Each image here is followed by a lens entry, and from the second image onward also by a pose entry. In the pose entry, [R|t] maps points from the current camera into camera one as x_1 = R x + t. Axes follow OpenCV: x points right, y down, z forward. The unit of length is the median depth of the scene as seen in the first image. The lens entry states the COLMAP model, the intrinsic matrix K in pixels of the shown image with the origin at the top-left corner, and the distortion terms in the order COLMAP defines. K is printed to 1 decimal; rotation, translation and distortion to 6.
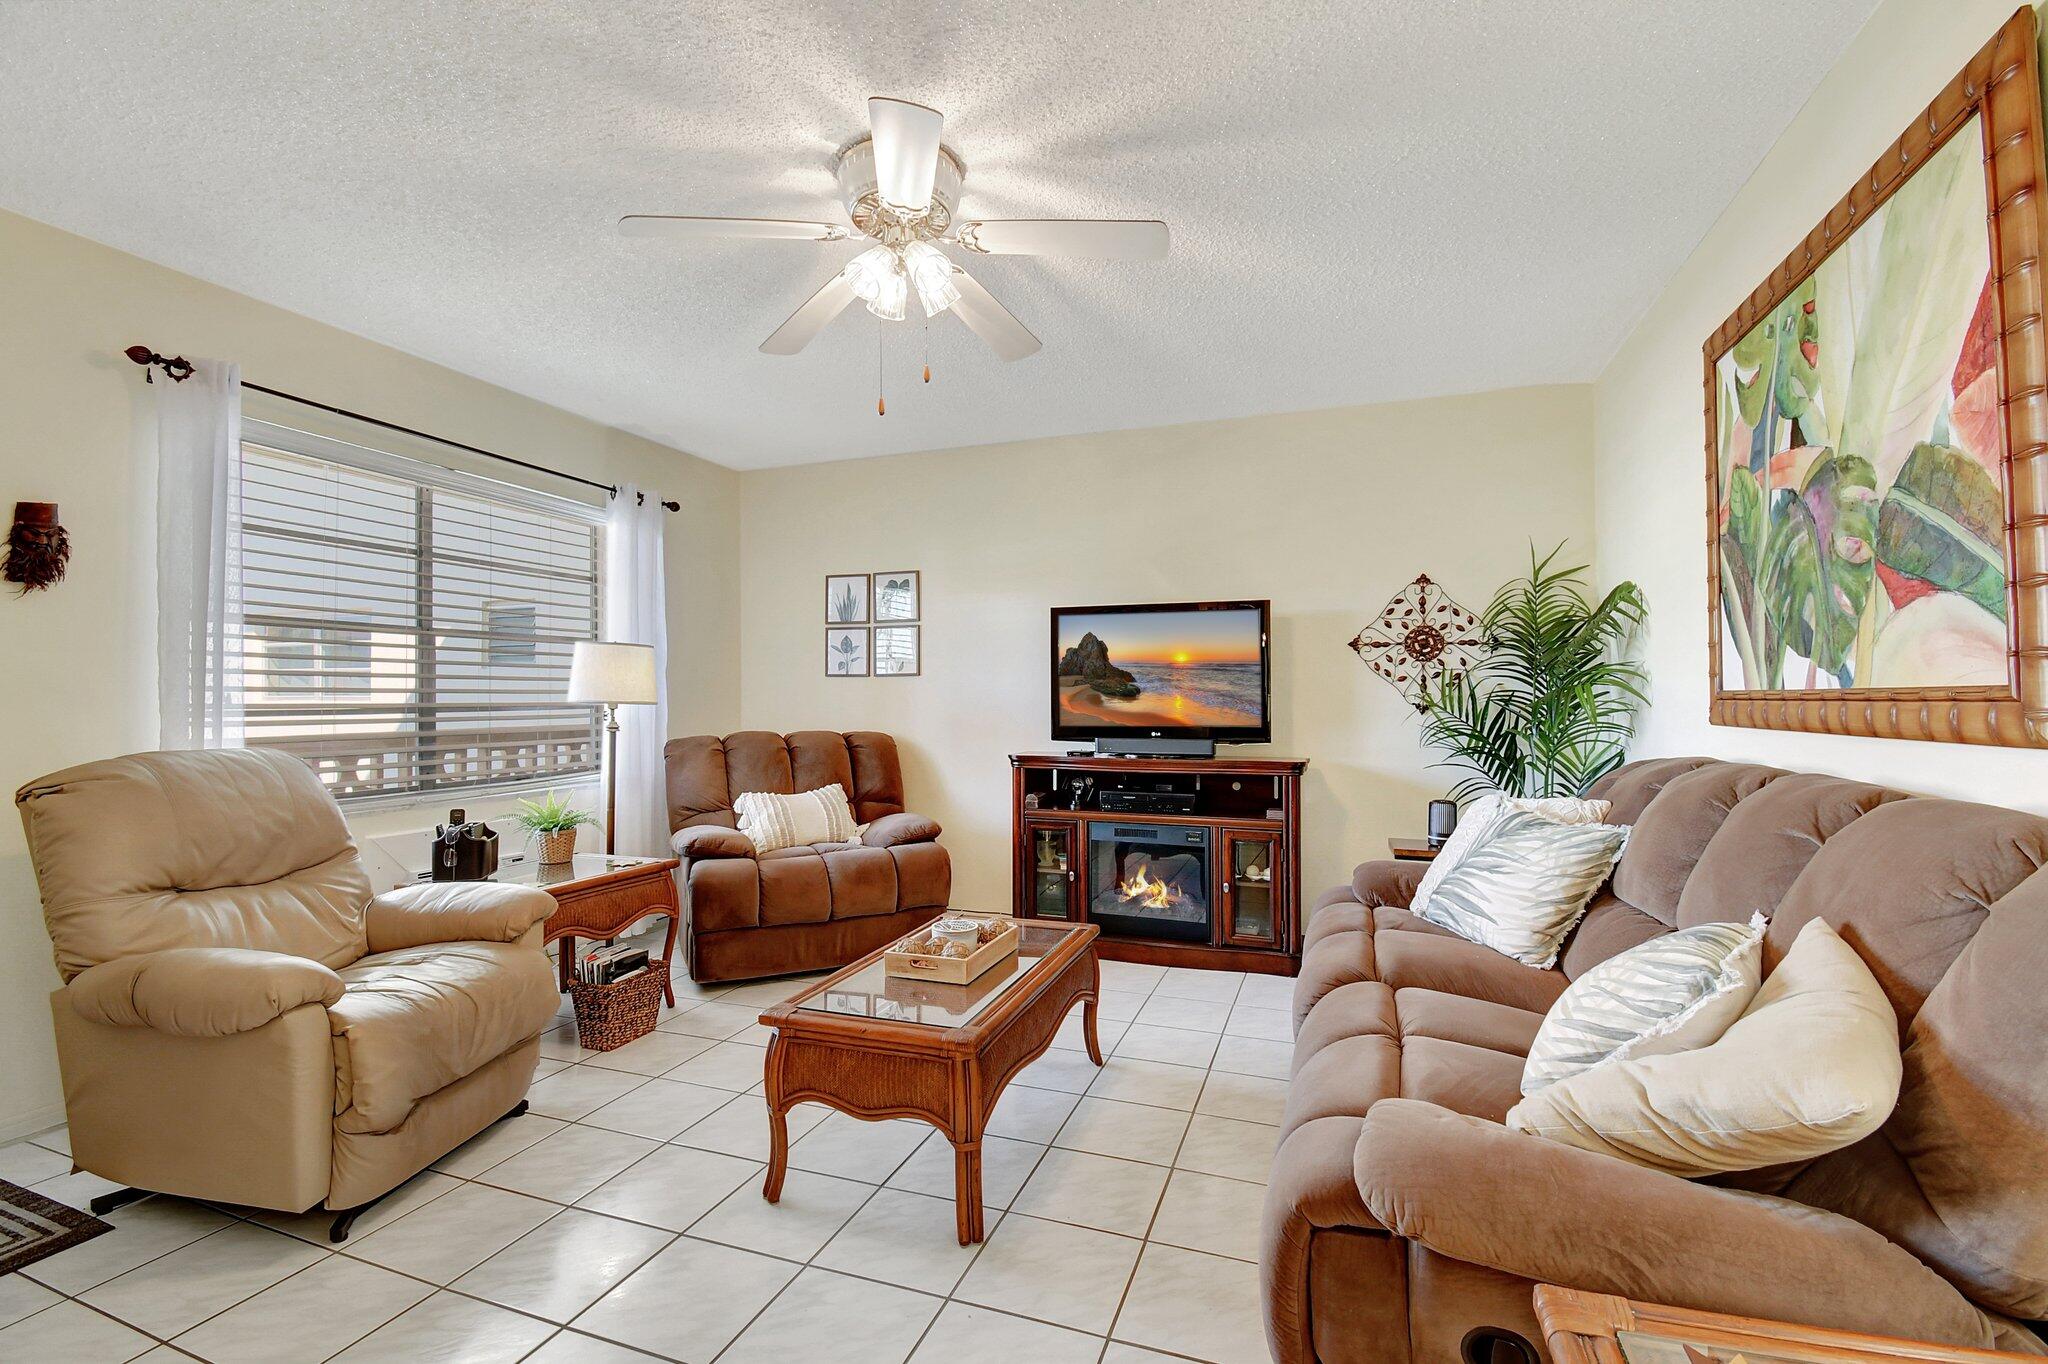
lens RADIAL K [[932.3, 0, 1017.4], [0, 932.3, 680.5], [0, 0, 1]] dist [-0.000623, -0.000054]
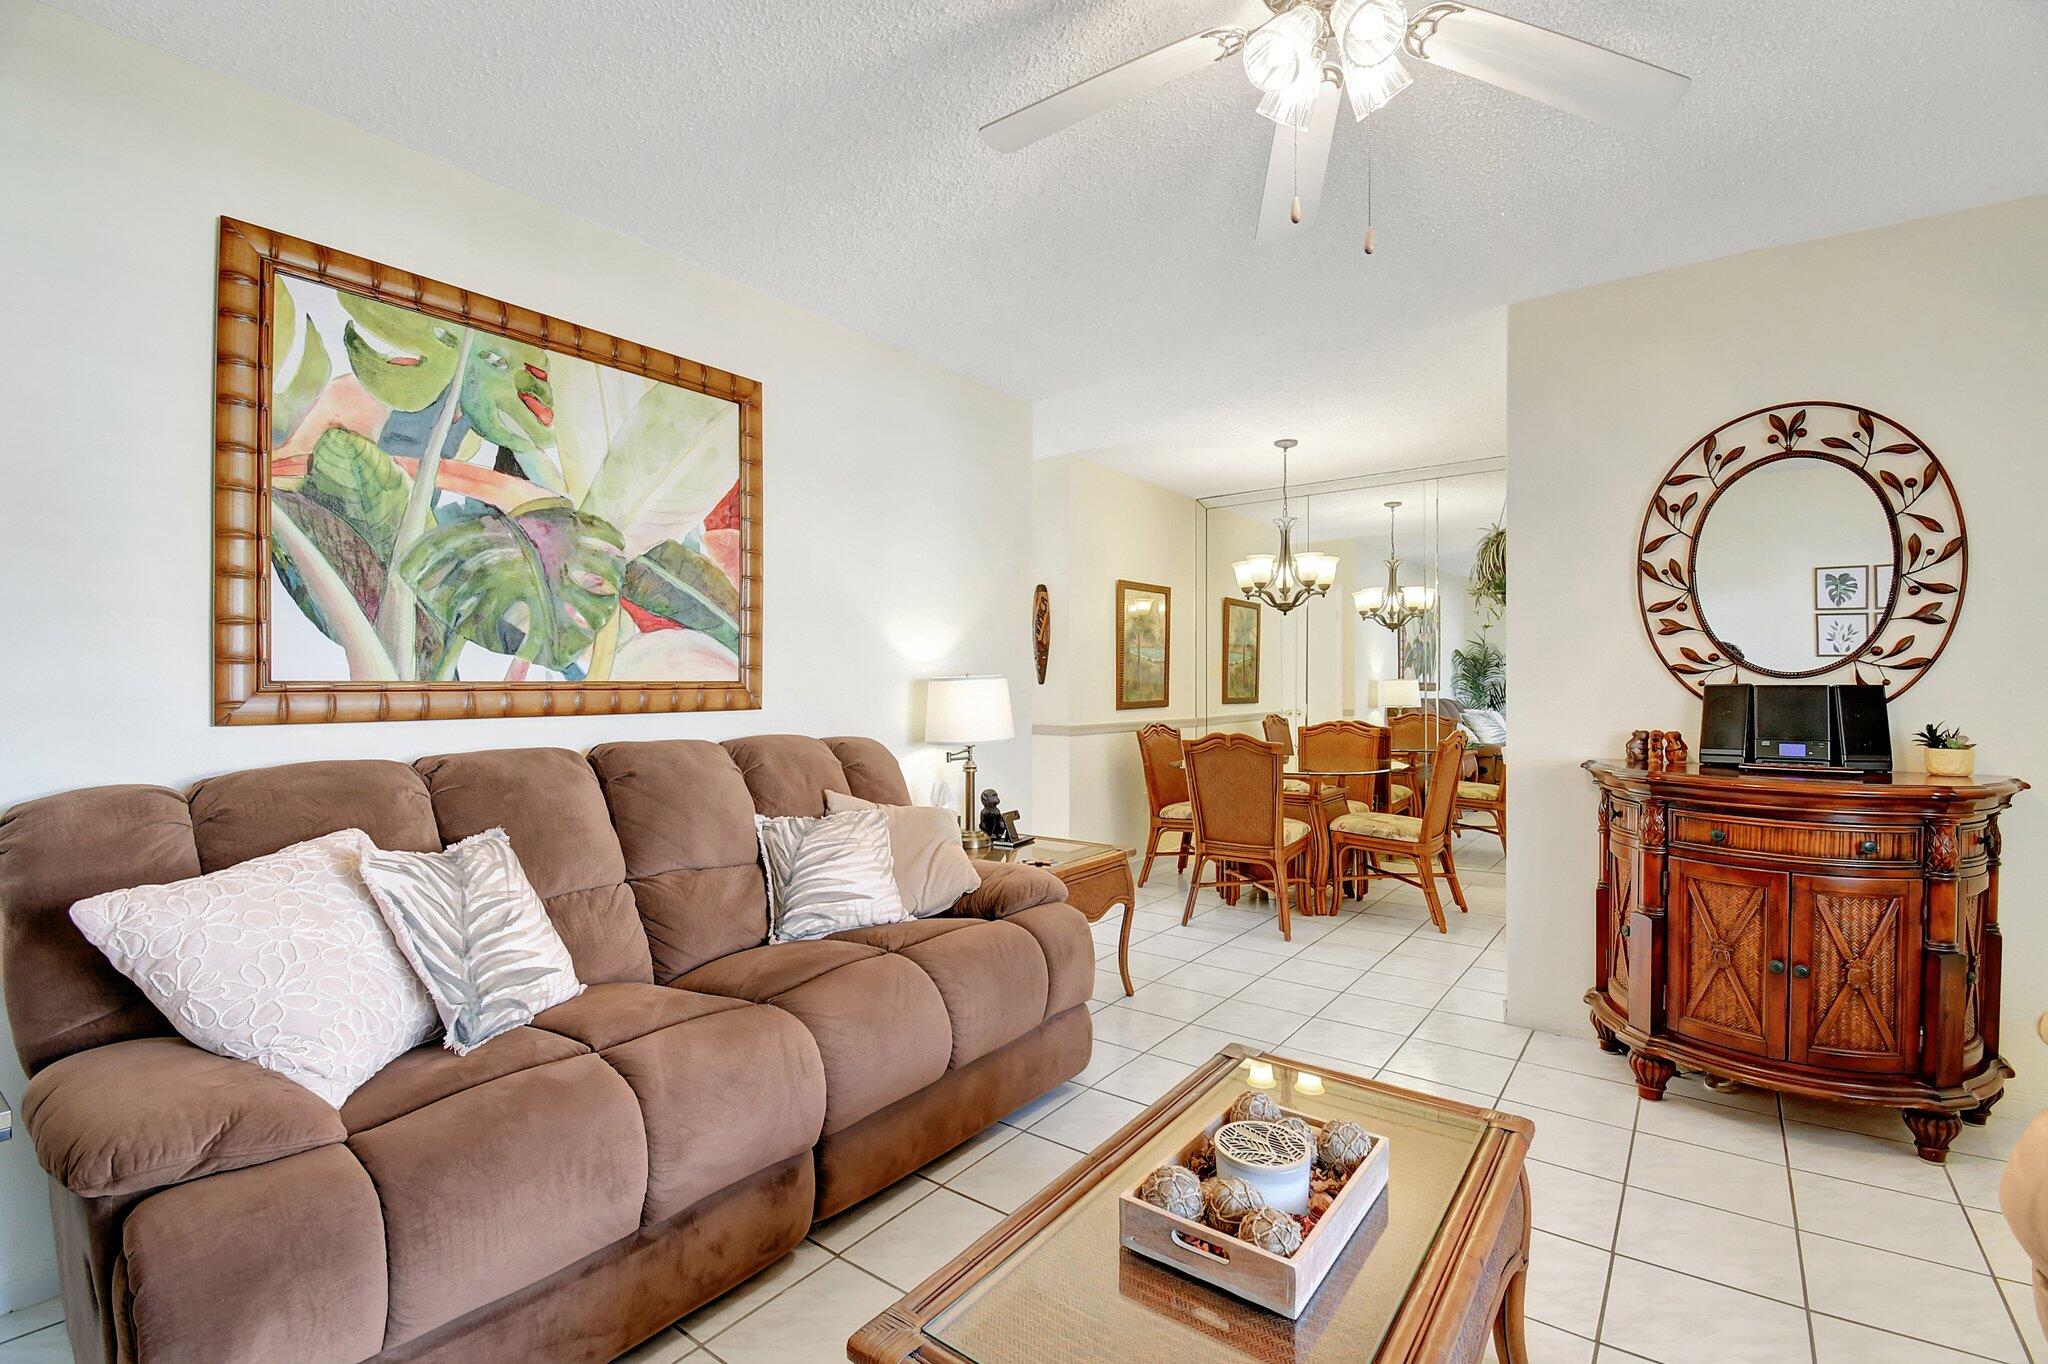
lens RADIAL K [[932.3, 0, 1024.3], [0, 932.3, 682.8], [0, 0, 1]] dist [-0.000623, -0.000054]
pose [[-0.959654, -0.000722, 0.281182, -0.141873], [-0.005691, 0.999842, -0.016859, 0.034157], [-0.281125, -0.017779, -0.959506, 2.406456]]
